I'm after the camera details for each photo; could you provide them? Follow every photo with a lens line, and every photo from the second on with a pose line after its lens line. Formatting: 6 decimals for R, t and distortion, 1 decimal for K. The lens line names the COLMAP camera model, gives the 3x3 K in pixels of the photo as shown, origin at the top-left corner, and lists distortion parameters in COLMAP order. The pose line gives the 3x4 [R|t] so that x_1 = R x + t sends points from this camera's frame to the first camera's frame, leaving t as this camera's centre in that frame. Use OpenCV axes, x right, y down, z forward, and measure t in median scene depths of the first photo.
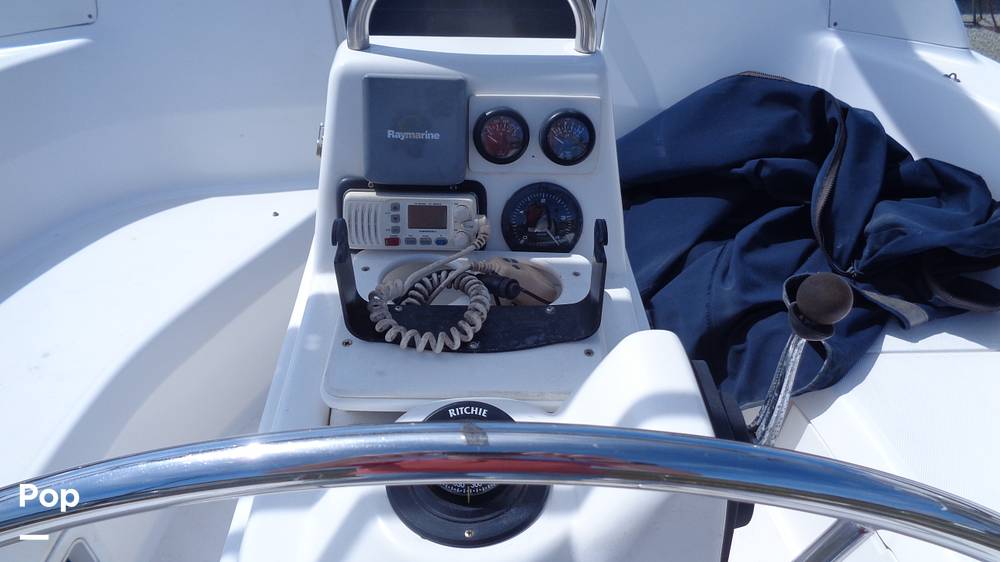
lens RADIAL K [[768.4, 0, 500.0], [0, 768.4, 281.0], [0, 0, 1]] dist [0.011391, 0.004251]
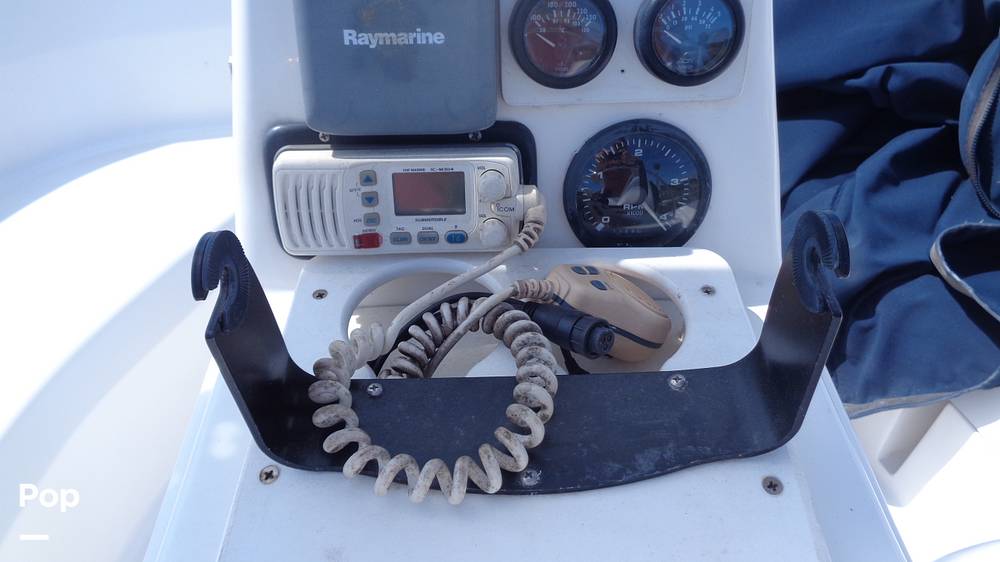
lens RADIAL K [[768.4, 0, 500.0], [0, 768.4, 281.0], [0, 0, 1]] dist [0.011391, 0.004251]
pose [[0.998834, -0.030938, -0.037064, -0.026640], [0.034386, 0.994755, 0.096328, -0.072848], [0.033889, -0.097490, 0.994659, 0.460347]]
